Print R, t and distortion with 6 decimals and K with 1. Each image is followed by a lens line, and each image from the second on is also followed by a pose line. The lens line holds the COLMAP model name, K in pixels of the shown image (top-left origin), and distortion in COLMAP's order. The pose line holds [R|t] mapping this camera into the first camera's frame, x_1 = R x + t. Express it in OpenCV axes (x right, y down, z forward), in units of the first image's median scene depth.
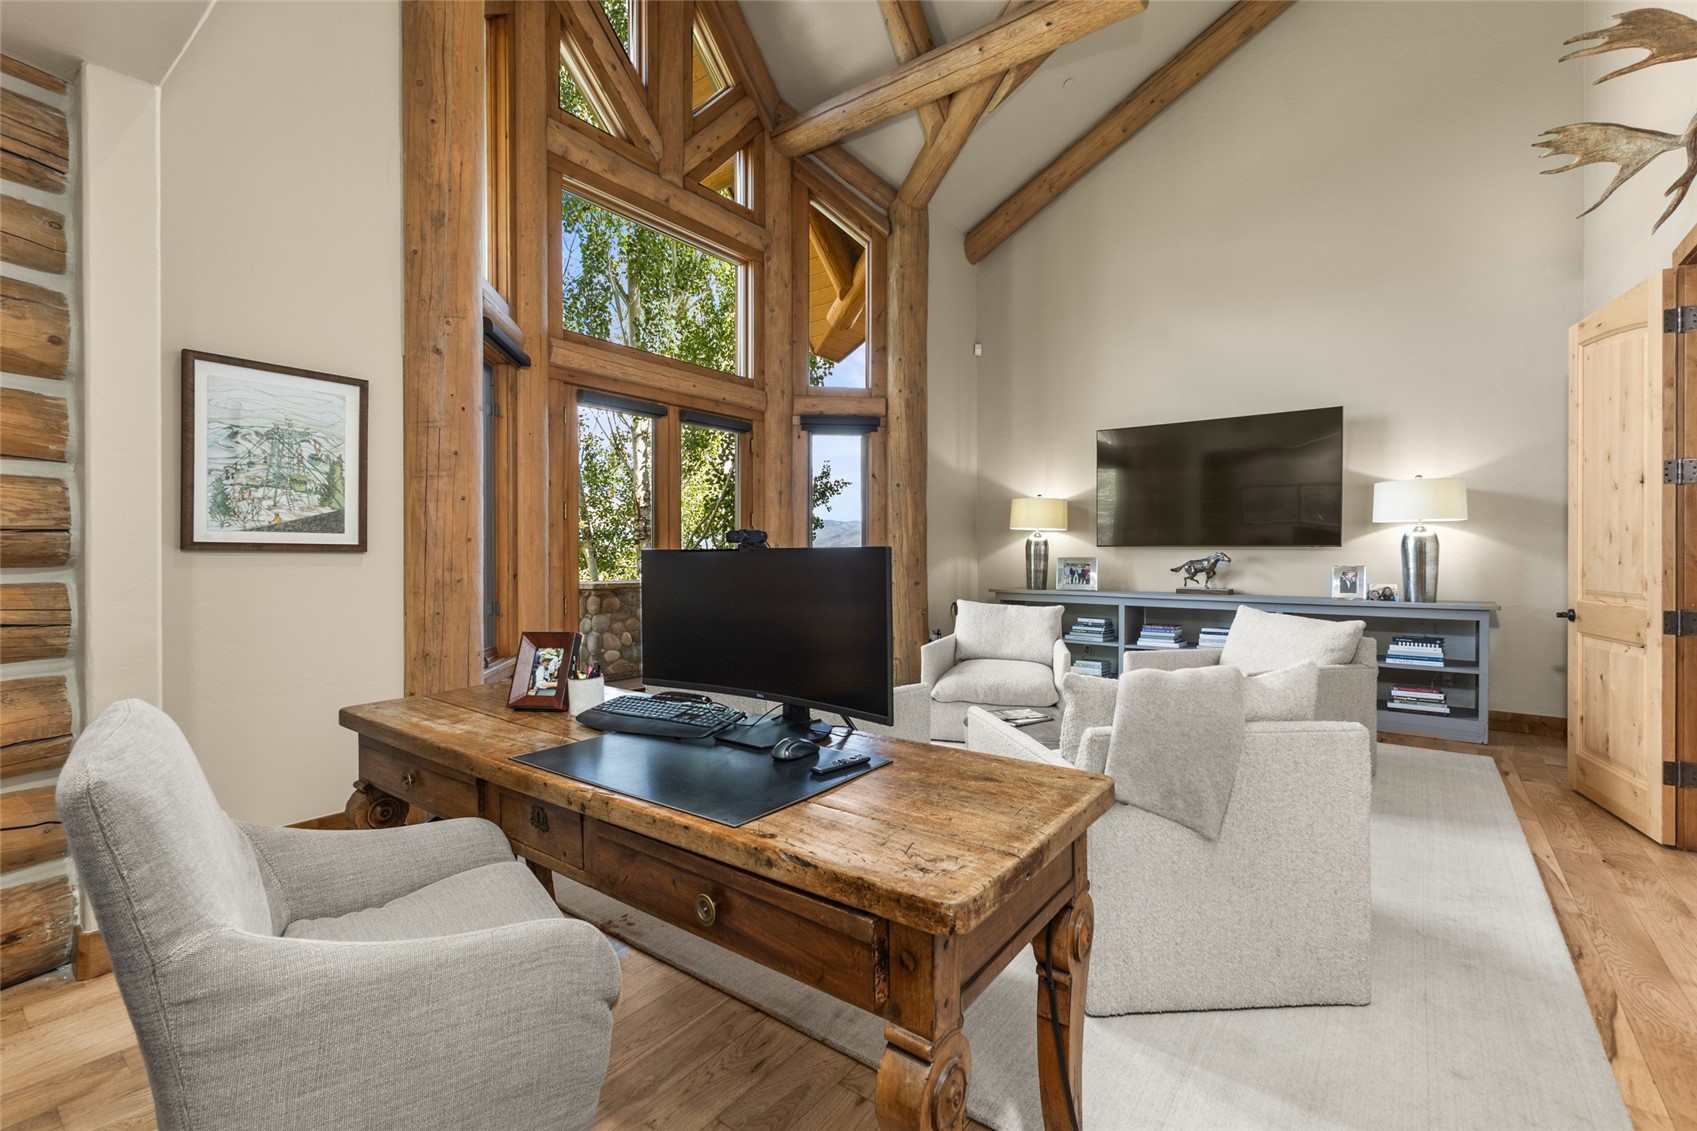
lens RADIAL K [[743.3, 0, 847.6], [0, 743.3, 552.4], [0, 0, 1]] dist [0.013638, -0.003022]
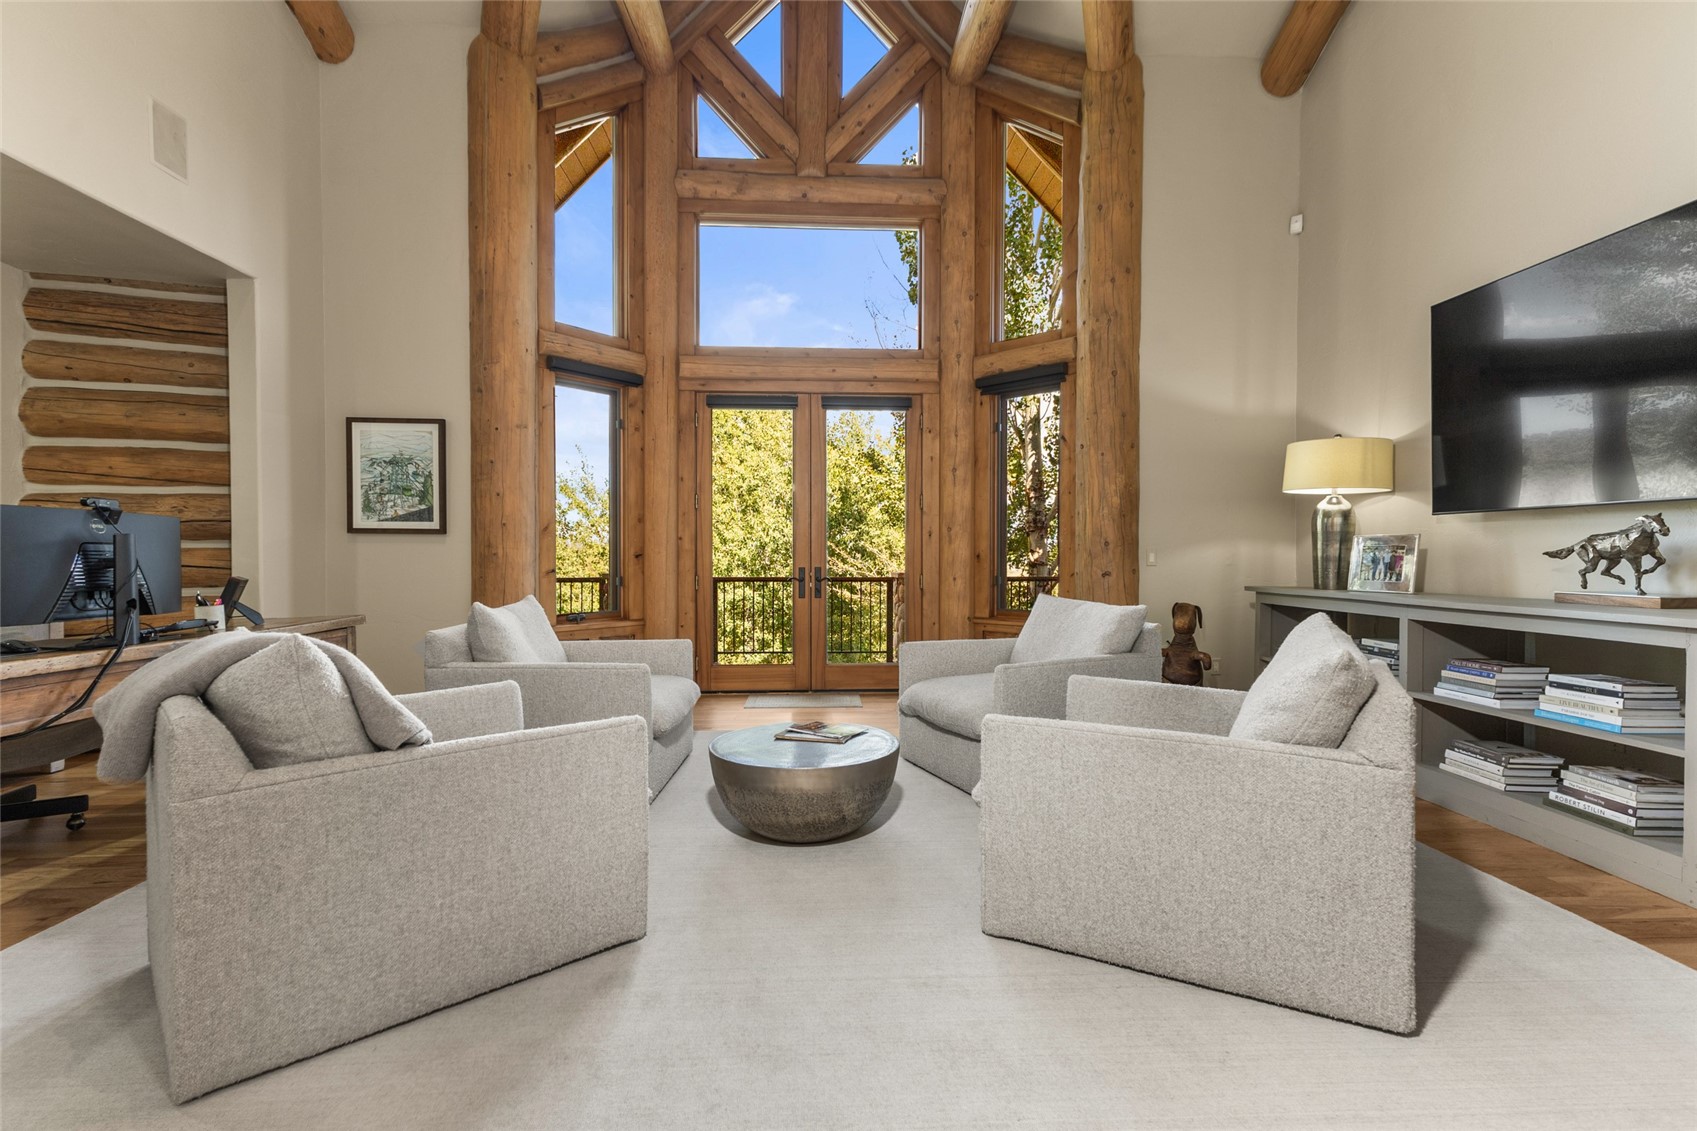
lens RADIAL K [[755.8, 0, 850.3], [0, 755.8, 561.2], [0, 0, 1]] dist [0.018675, -0.000099]
pose [[0.649004, 0.003550, -0.760777, 0.654602], [0.002559, 0.999973, 0.006849, 0.028778], [0.760781, -0.006392, 0.648977, 0.396991]]
